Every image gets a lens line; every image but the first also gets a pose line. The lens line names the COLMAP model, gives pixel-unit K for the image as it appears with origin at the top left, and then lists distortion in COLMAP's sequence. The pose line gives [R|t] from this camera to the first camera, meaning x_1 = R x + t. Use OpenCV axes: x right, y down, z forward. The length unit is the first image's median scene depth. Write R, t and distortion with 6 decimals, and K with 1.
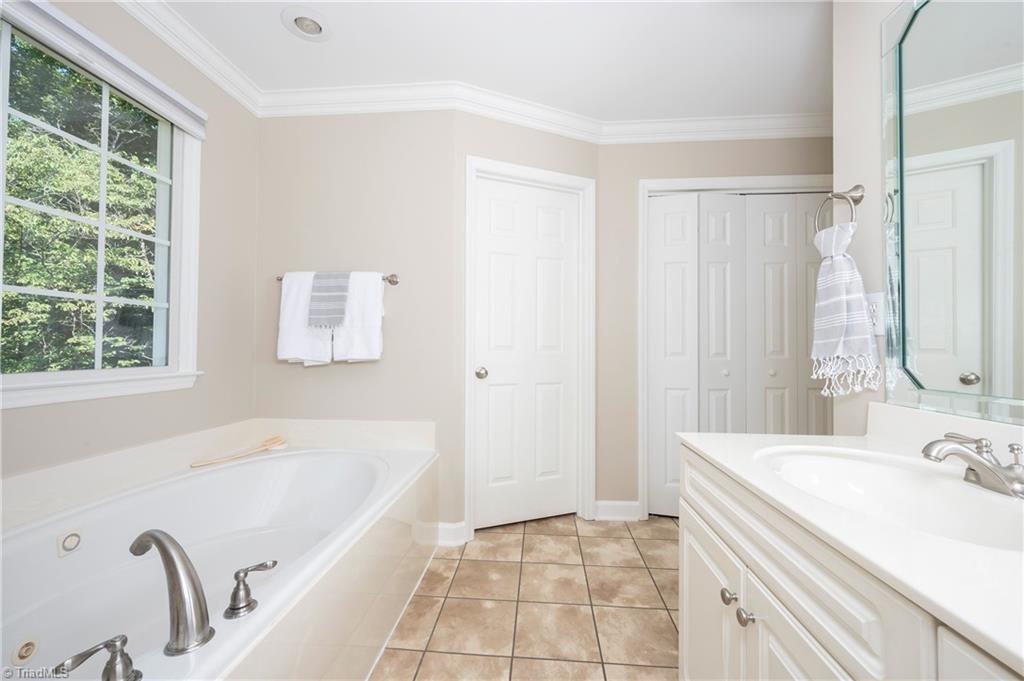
lens RADIAL K [[399.9, 0, 511.1], [0, 399.9, 343.9], [0, 0, 1]] dist [0.001229, 0.000152]
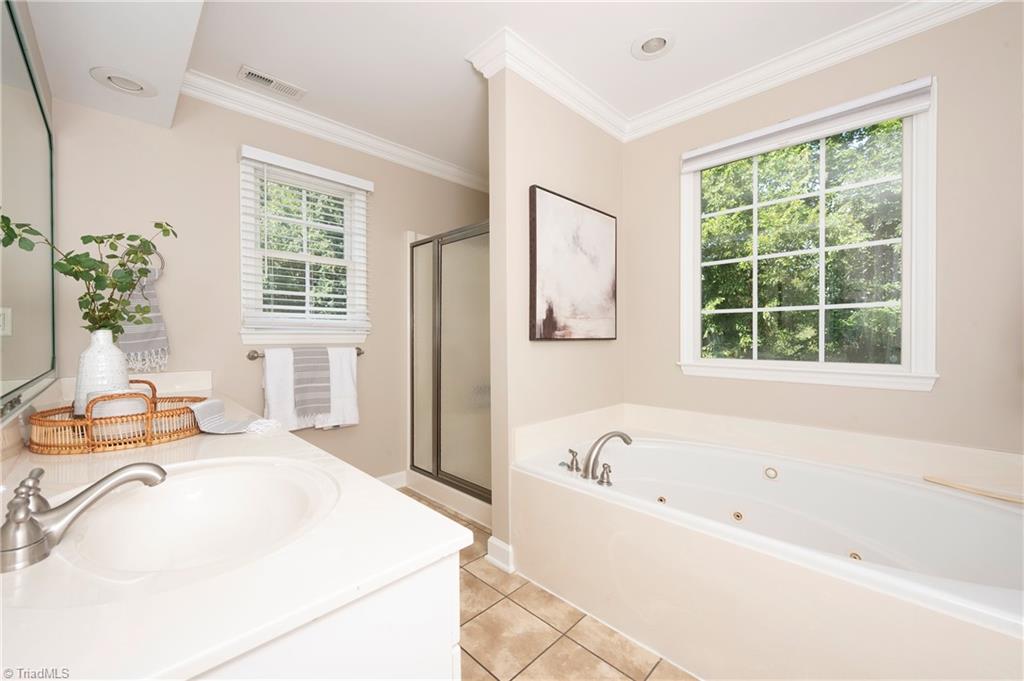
lens RADIAL K [[410.9, 0, 512.0], [0, 410.9, 340.5], [0, 0, 1]] dist [-0.001169, -0.000271]
pose [[-0.652340, 0.007871, -0.757886, 0.444793], [0.011487, 0.999934, 0.000497, -0.013317], [0.757840, -0.008381, -0.652387, 0.785326]]
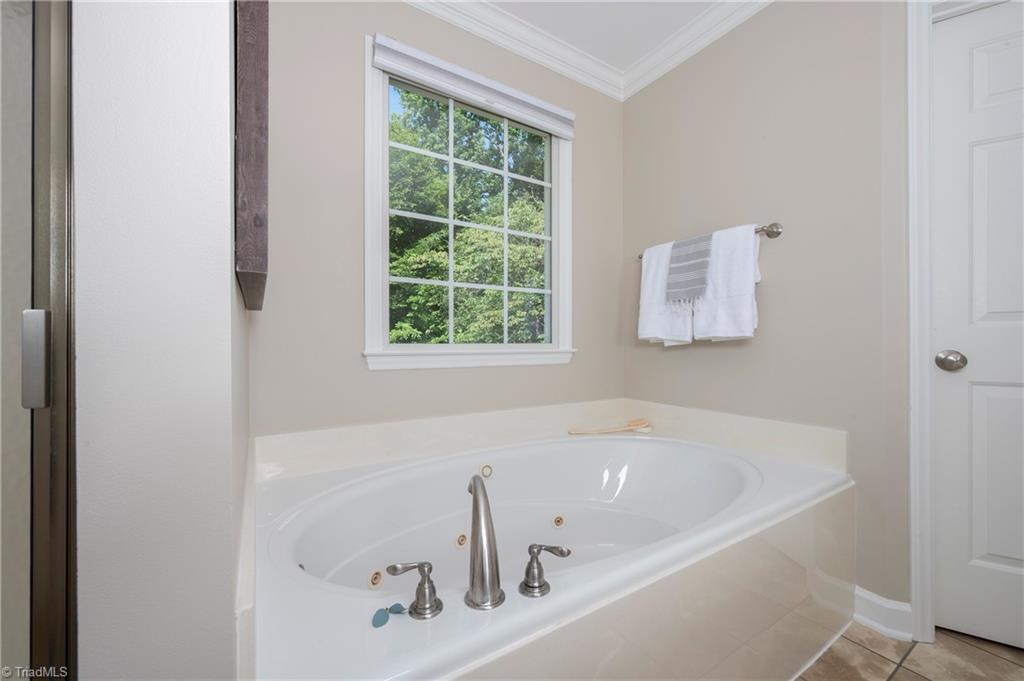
lens RADIAL K [[399.9, 0, 511.1], [0, 399.9, 343.9], [0, 0, 1]] dist [0.001229, 0.000152]
pose [[0.601443, -0.005345, -0.798898, 0.006592], [0.013752, 0.999899, 0.003663, 0.042522], [0.798797, -0.013190, 0.601456, 0.168421]]
